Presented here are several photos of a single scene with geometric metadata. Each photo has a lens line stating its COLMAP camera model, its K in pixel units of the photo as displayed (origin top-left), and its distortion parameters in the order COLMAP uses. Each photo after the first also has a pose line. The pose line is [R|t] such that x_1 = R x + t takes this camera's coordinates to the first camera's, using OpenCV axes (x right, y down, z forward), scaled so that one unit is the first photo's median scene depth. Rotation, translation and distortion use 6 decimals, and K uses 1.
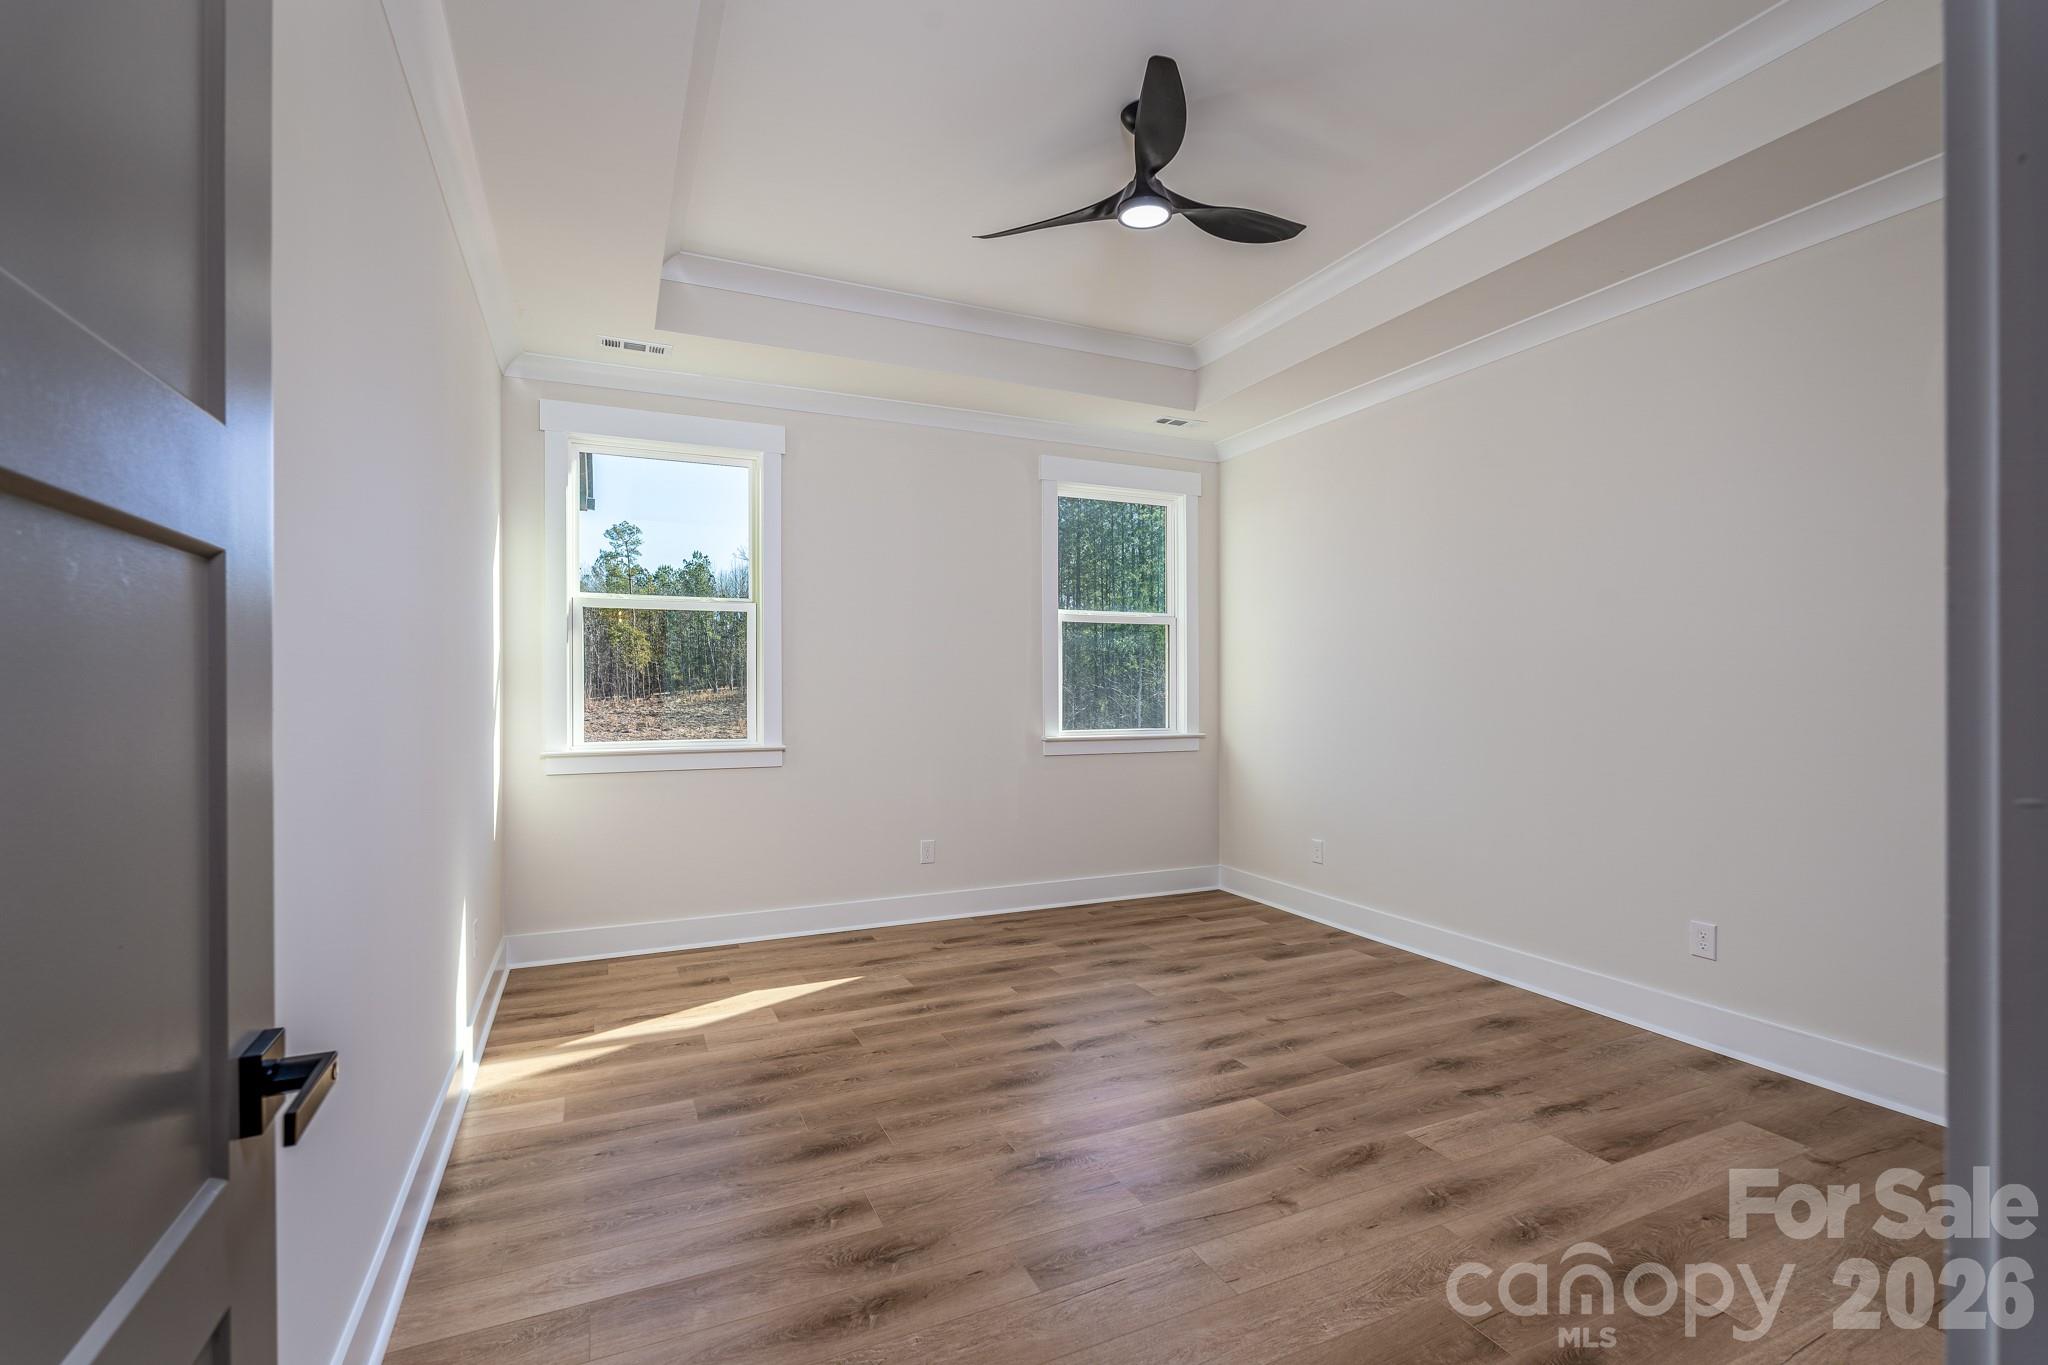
lens RADIAL K [[919.8, 0, 1024.8], [0, 919.8, 684.1], [0, 0, 1]] dist [-0.006589, 0.001238]
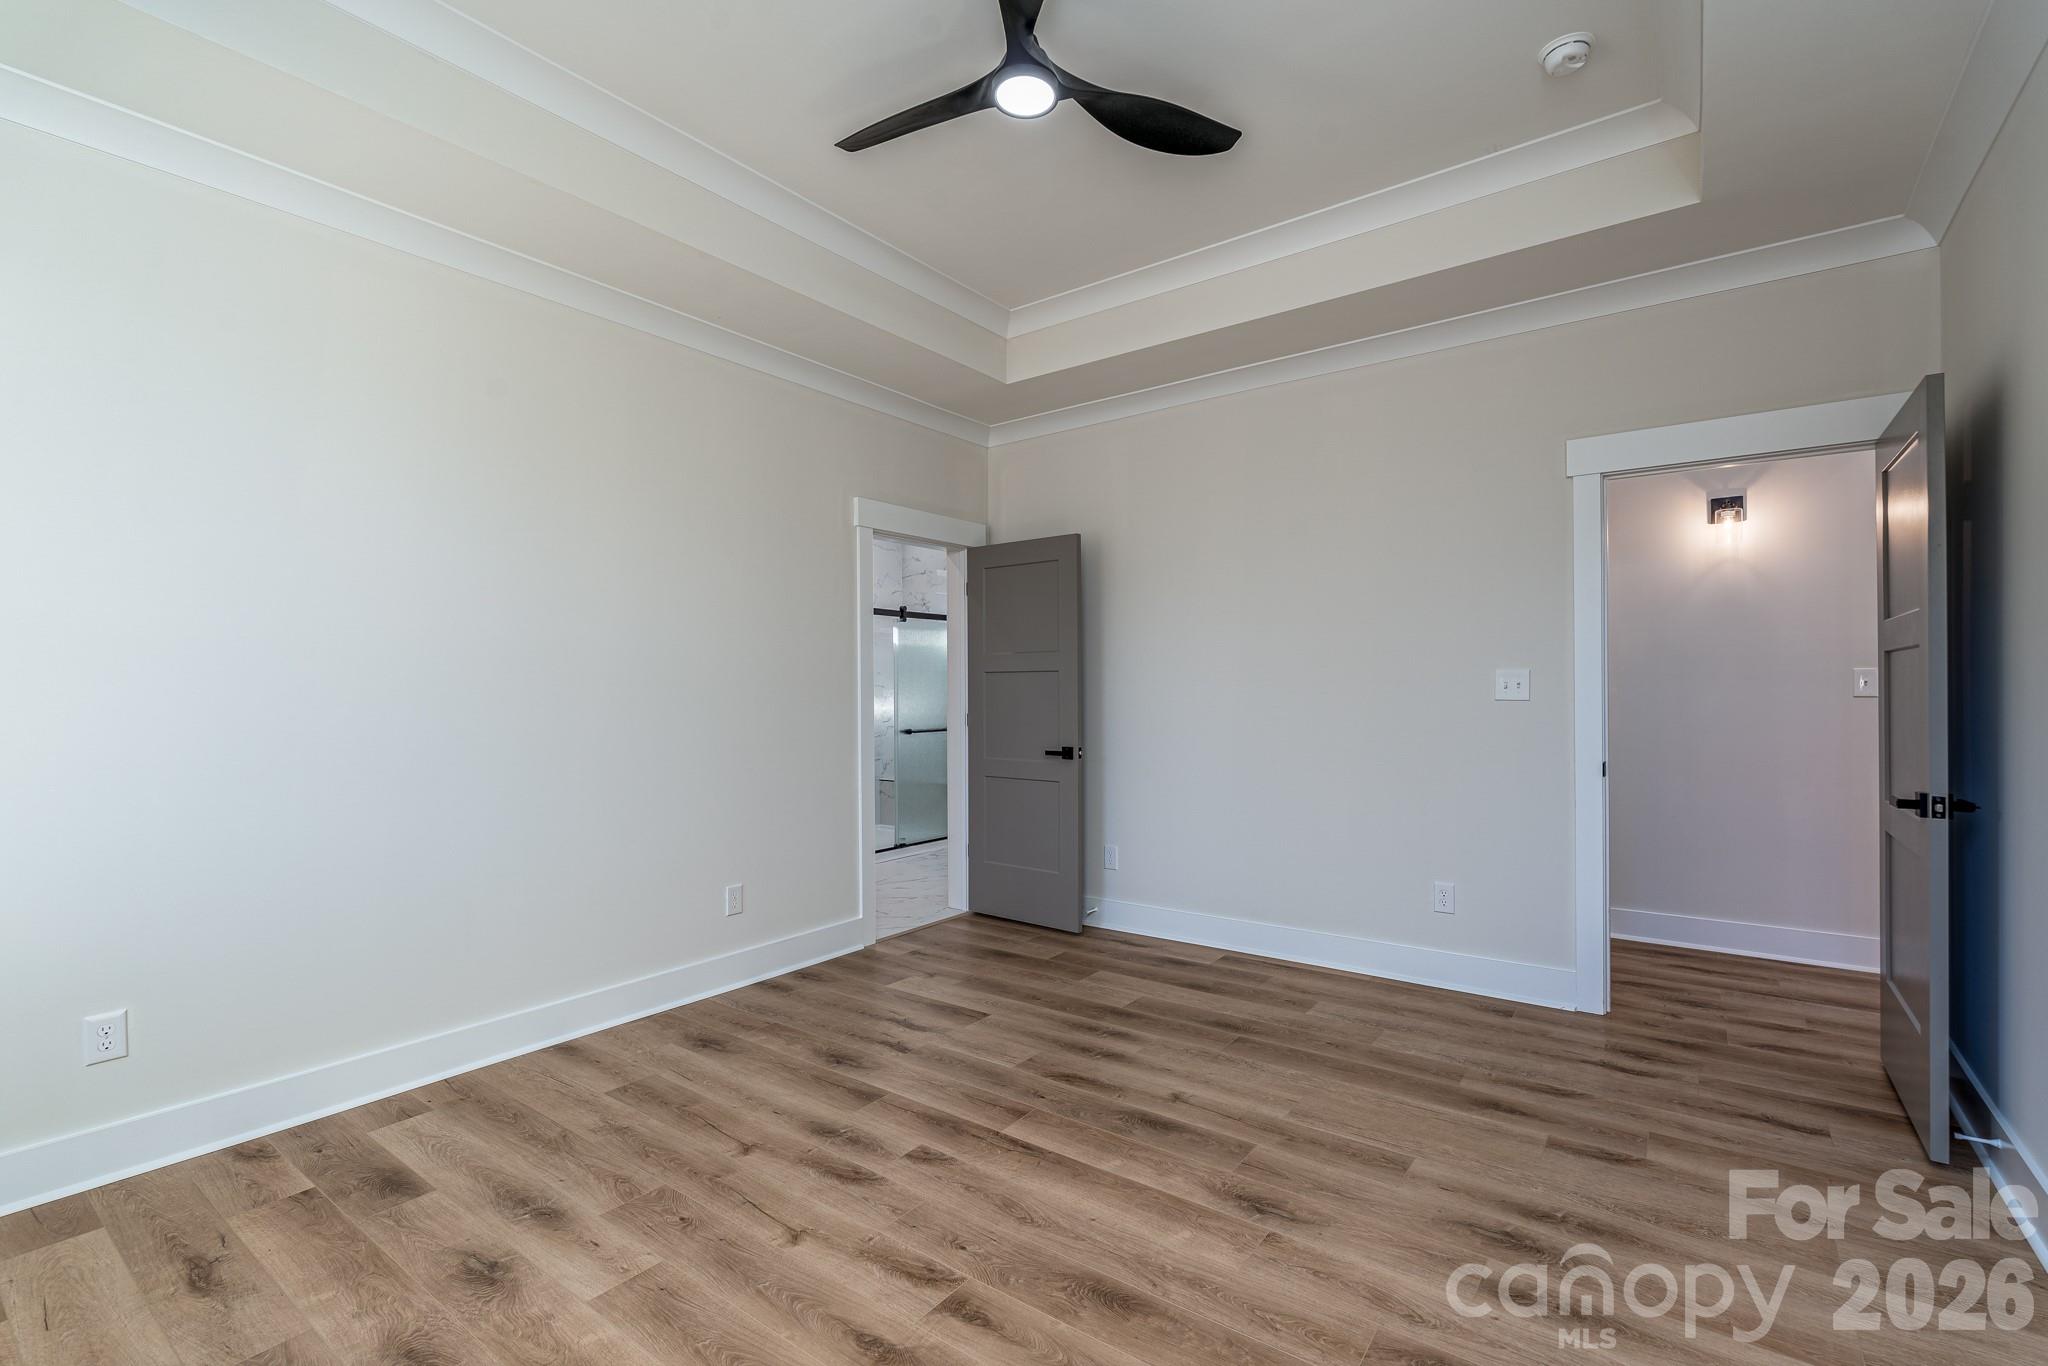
lens RADIAL K [[919.8, 0, 1022.7], [0, 919.8, 687.8], [0, 0, 1]] dist [-0.006589, 0.001238]
pose [[-0.482526, 0.006199, 0.875860, -0.489942], [0.004792, 0.999979, -0.004437, 0.008999], [-0.875869, 0.002056, -0.482545, 1.224348]]
